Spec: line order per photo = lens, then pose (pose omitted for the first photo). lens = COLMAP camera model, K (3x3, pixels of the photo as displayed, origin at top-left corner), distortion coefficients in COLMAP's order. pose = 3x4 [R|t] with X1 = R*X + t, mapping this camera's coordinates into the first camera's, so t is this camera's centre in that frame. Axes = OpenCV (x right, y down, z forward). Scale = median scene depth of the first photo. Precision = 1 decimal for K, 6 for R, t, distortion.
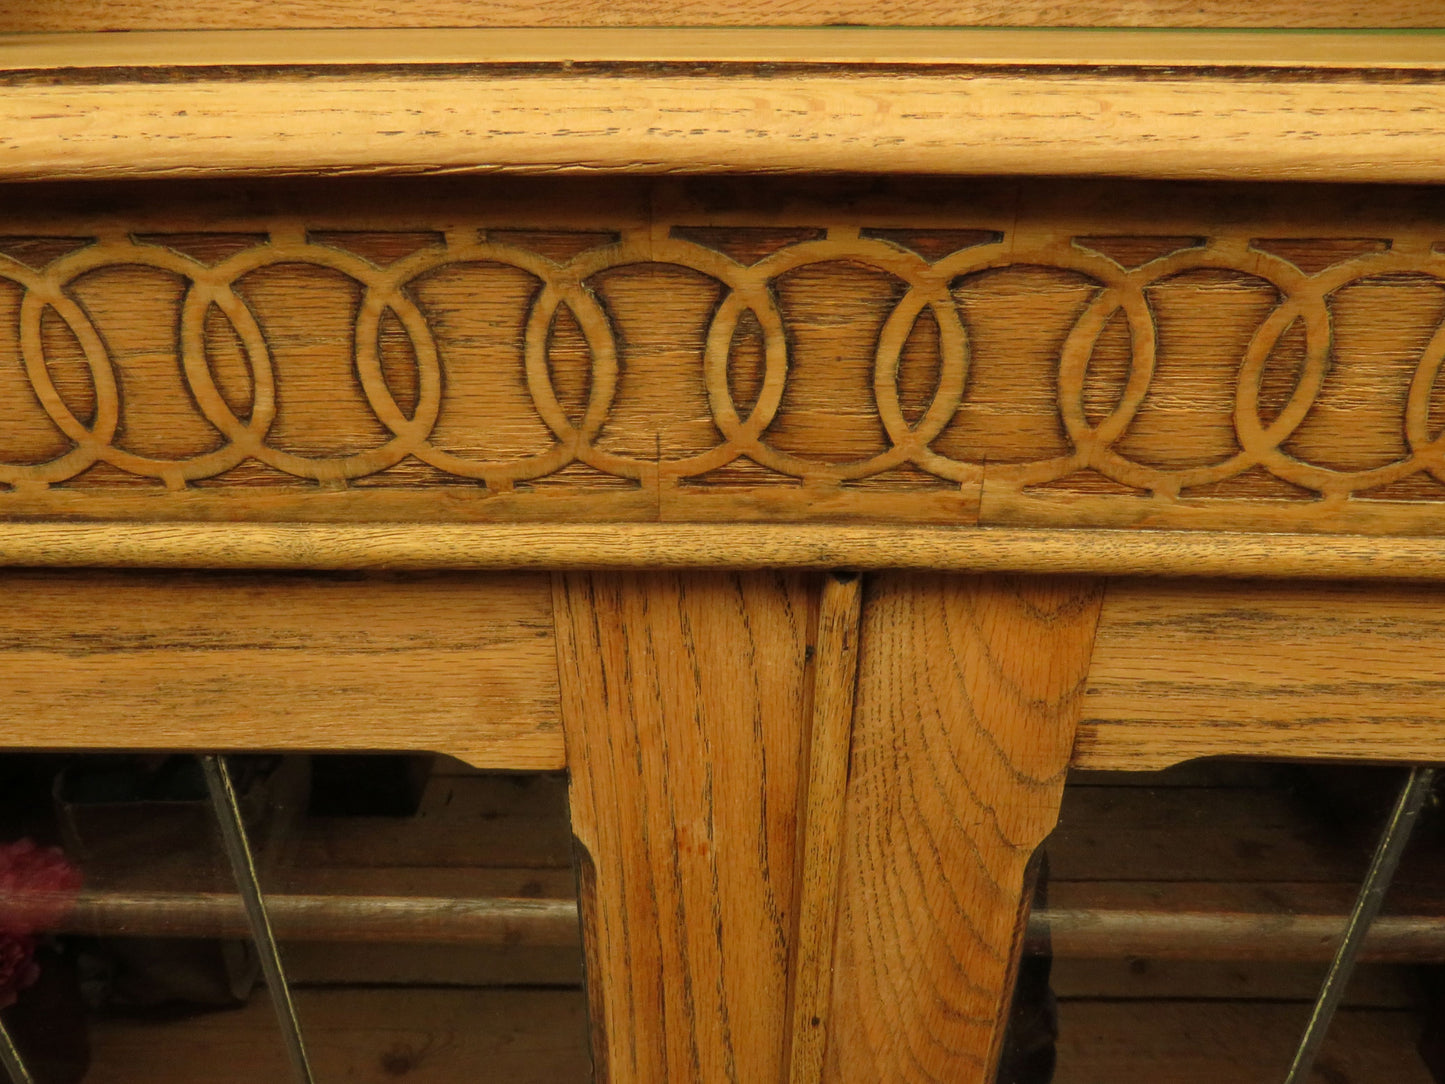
lens RADIAL K [[1015.2, 0, 723.0], [0, 1015.2, 559.6], [0, 0, 1]] dist [-0.028565, 0.009322]
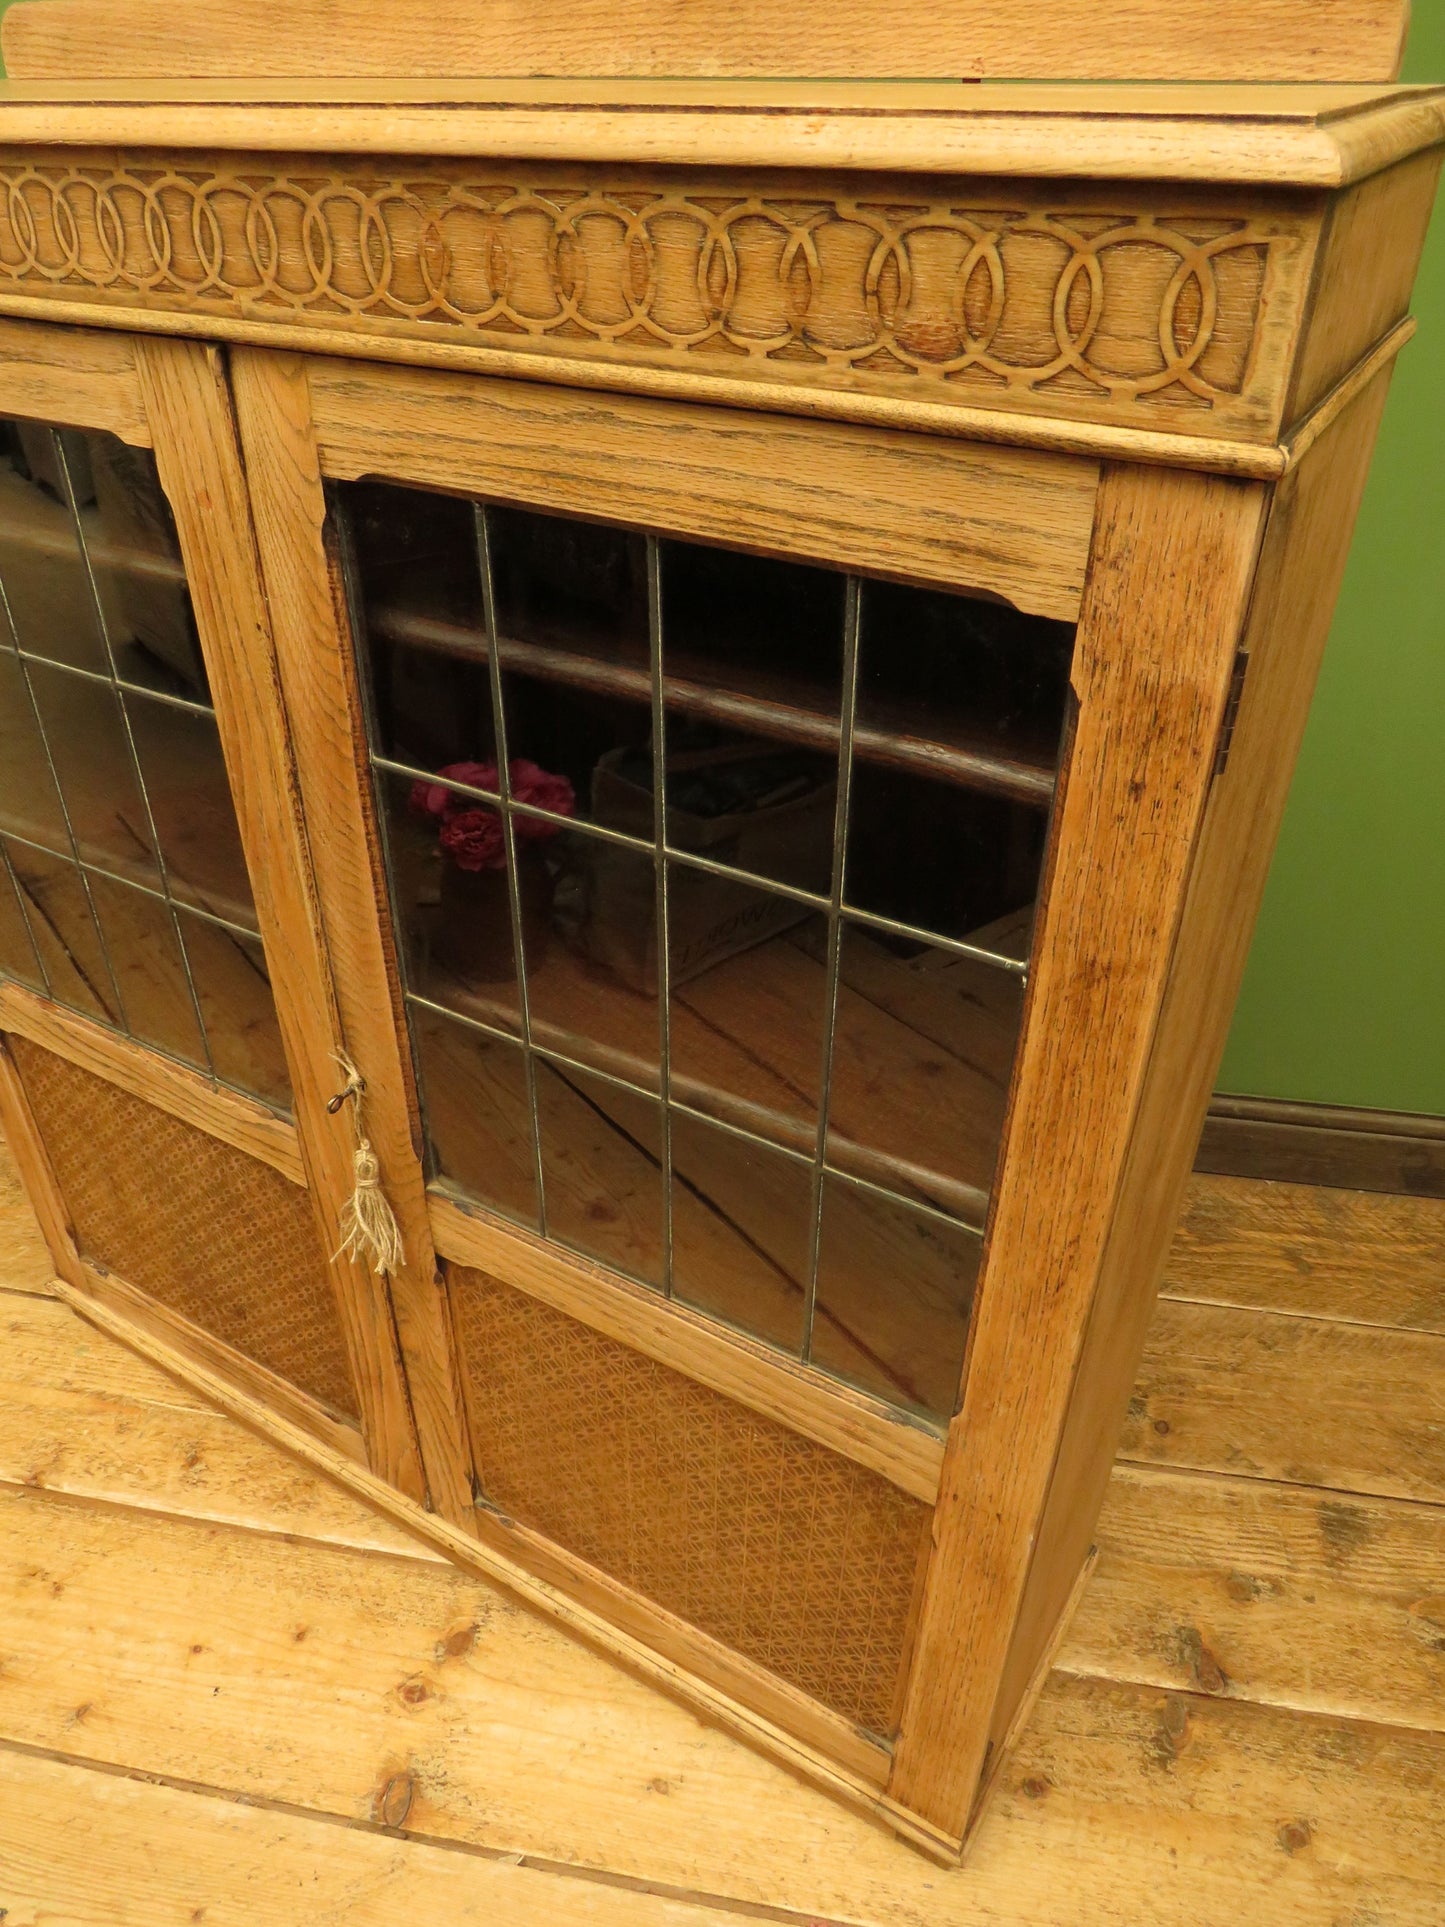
lens RADIAL K [[1353.9, 0, 733.9], [0, 1353.9, 944.6], [0, 0, 1]] dist [-0.028565, 0.009322]
pose [[0.869109, 0.273117, -0.412379, 2.813861], [-0.231296, 0.961368, 0.149245, 0.604836], [0.437210, -0.034328, 0.898704, -1.237884]]
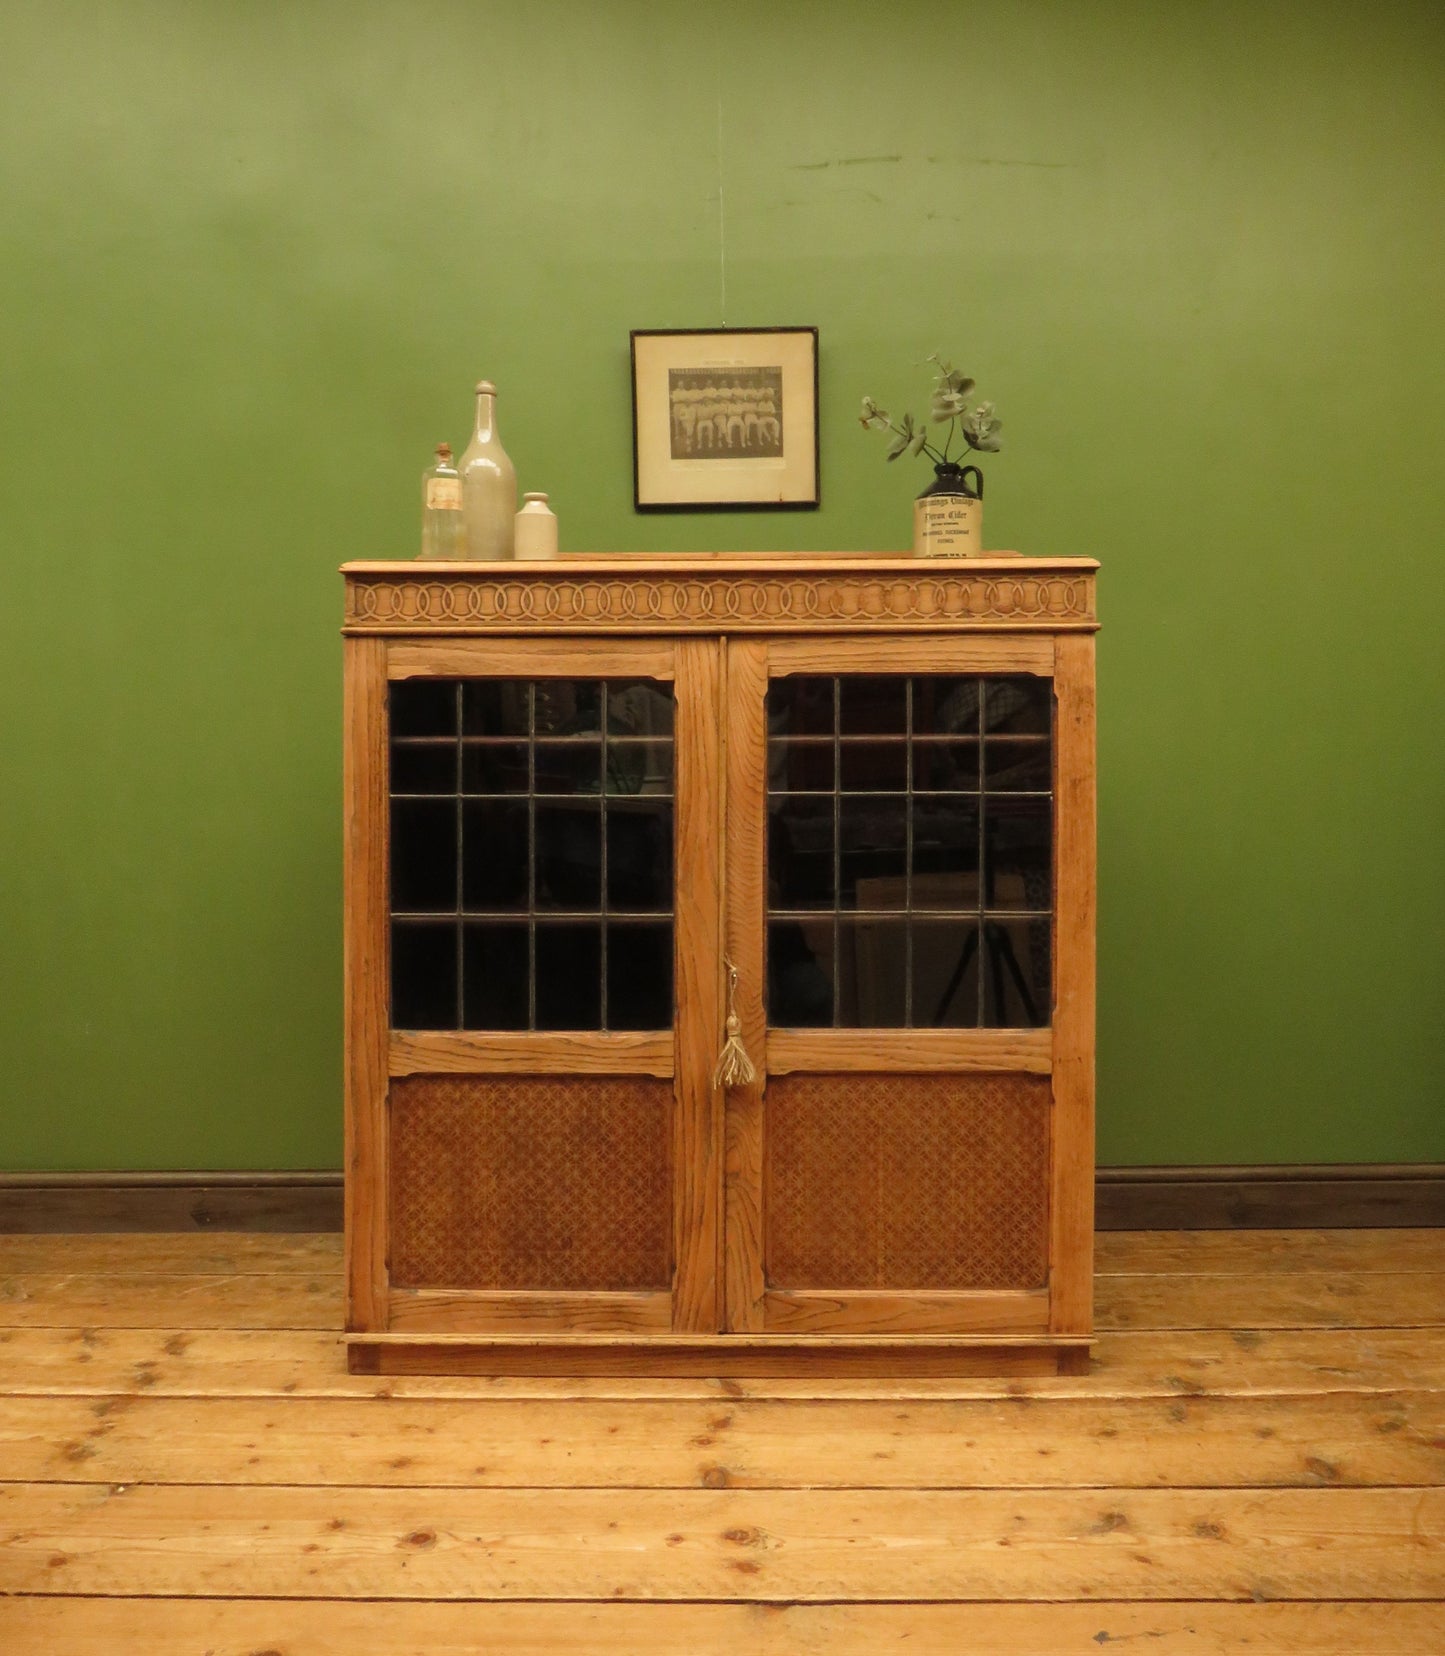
lens RADIAL K [[1320.1, 0, 744.0], [0, 1320.1, 803.7], [0, 0, 1]] dist [-0.026344, 0.010237]
pose [[0.999294, -0.008567, 0.036583, -0.059179], [0.024098, 0.893161, -0.449091, 4.709295], [-0.028827, 0.449655, 0.892737, -5.905878]]
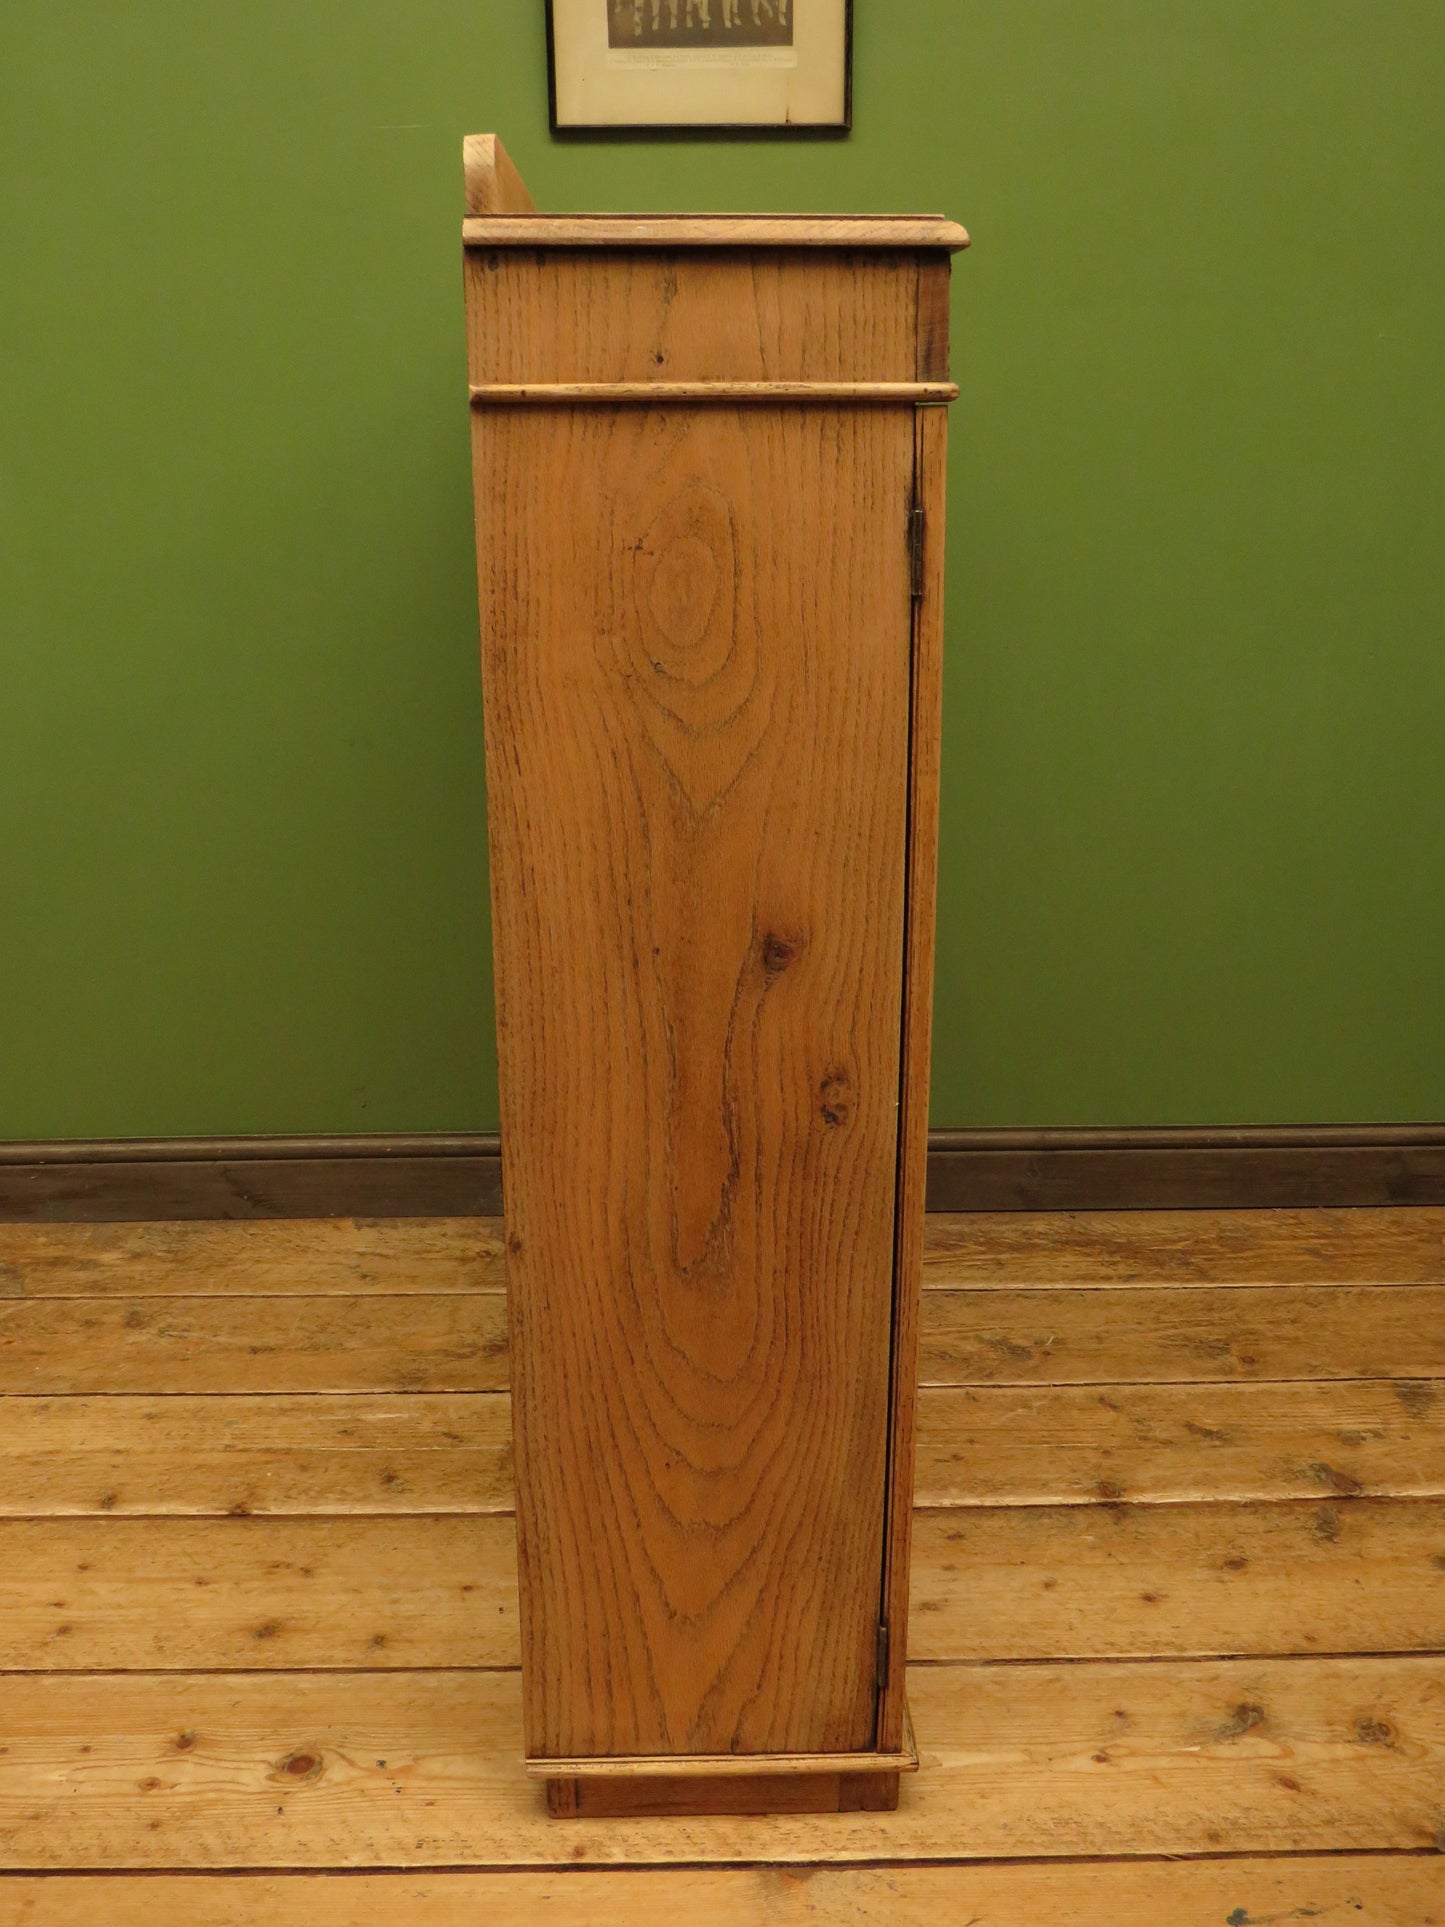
lens RADIAL K [[1736.2, 0, 752.8], [0, 1736.2, 959.1], [0, 0, 1]] dist [-0.043139, 0.011140]
pose [[0.997749, -0.022263, 0.063256, -0.162821], [0.033377, 0.983012, -0.180482, 3.325265], [-0.058163, 0.182187, 0.981542, -5.098265]]
